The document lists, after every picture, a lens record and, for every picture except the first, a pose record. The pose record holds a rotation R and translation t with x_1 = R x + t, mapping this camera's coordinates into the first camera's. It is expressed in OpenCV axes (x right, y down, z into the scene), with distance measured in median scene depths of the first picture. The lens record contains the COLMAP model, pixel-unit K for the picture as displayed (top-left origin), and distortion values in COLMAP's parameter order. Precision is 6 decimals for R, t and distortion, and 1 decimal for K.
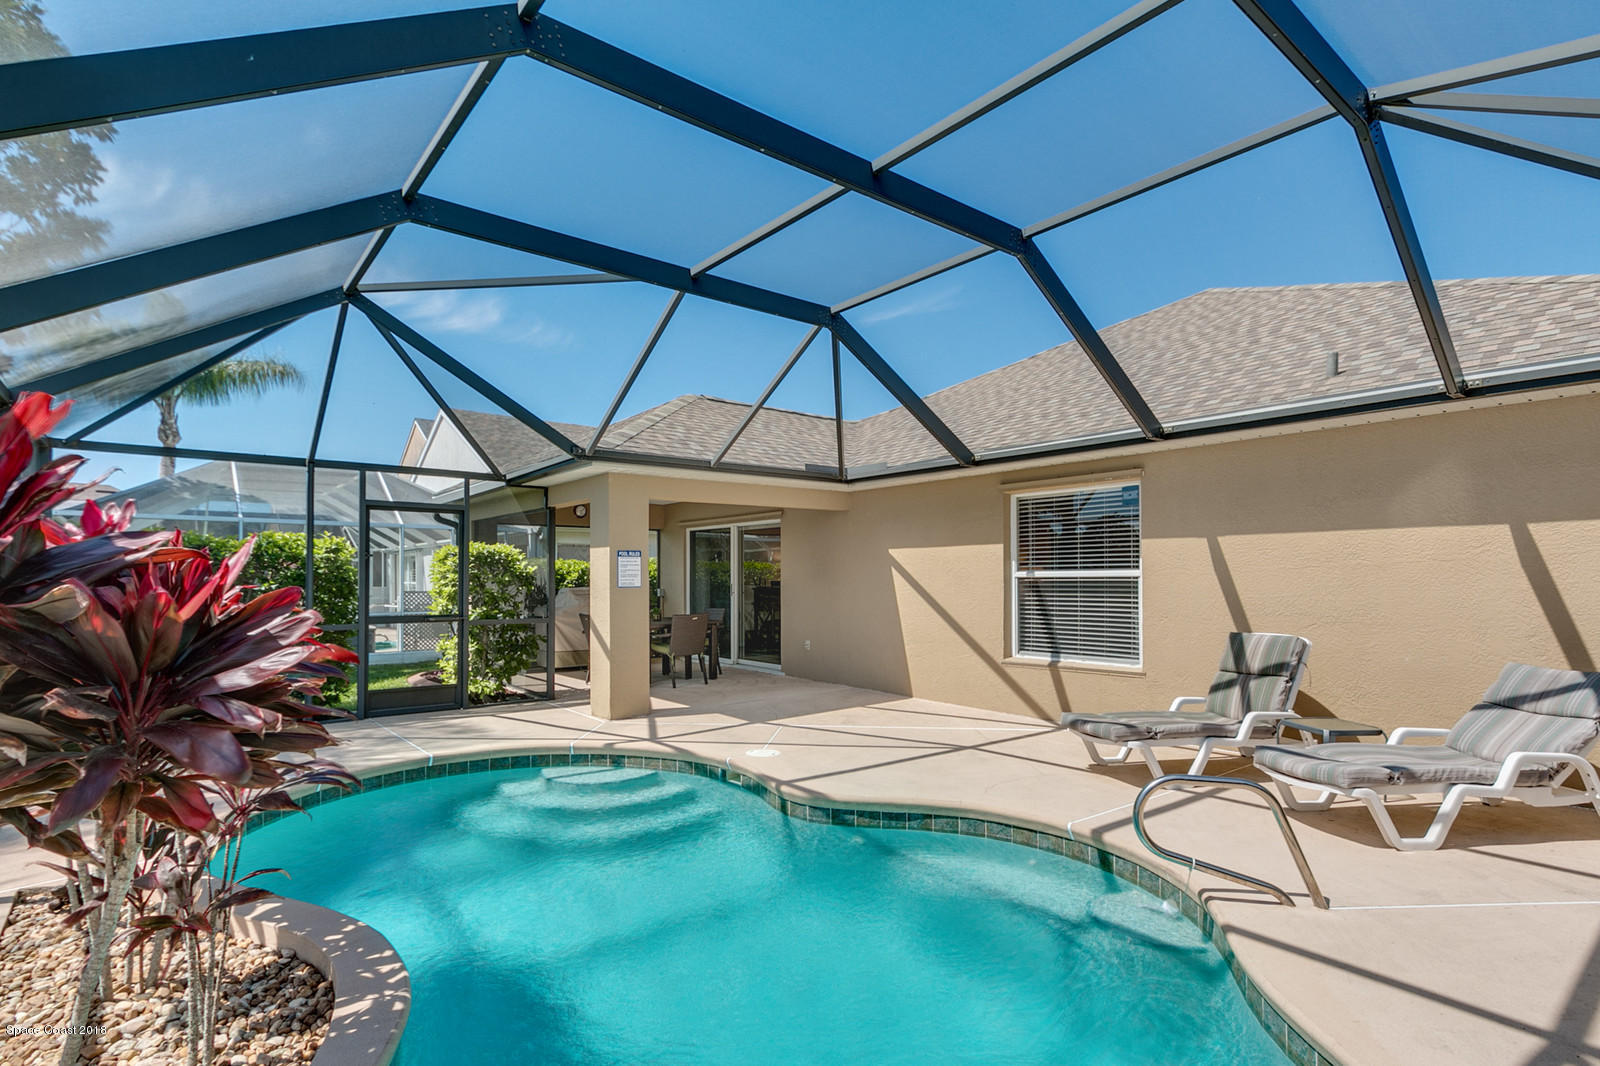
lens RADIAL K [[763.7, 0, 792.5], [0, 763.7, 572.7], [0, 0, 1]] dist [0.000589, -0.000482]
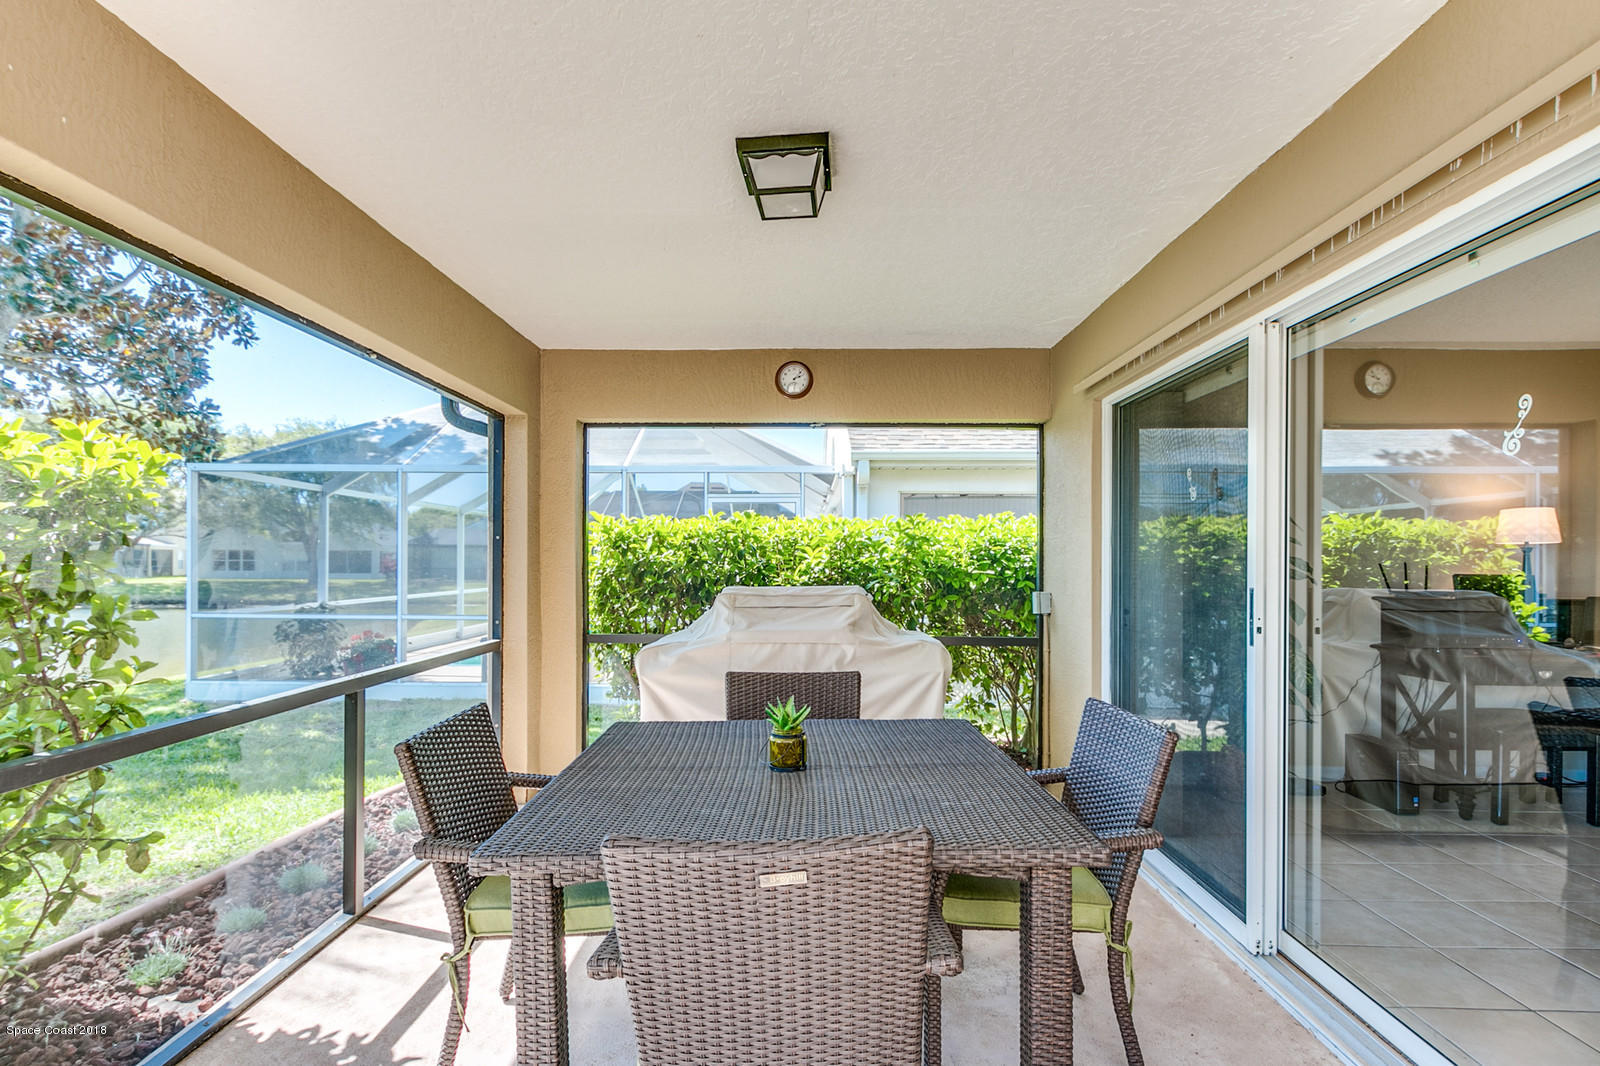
lens RADIAL K [[786.5, 0, 788.5], [0, 786.5, 555.8], [0, 0, 1]] dist [-0.001772, -0.000279]
pose [[0.768229, -0.004219, -0.640161, -0.034009], [0.003576, 0.999991, -0.002300, 0.004251], [0.640165, -0.000522, 0.768238, 0.669368]]
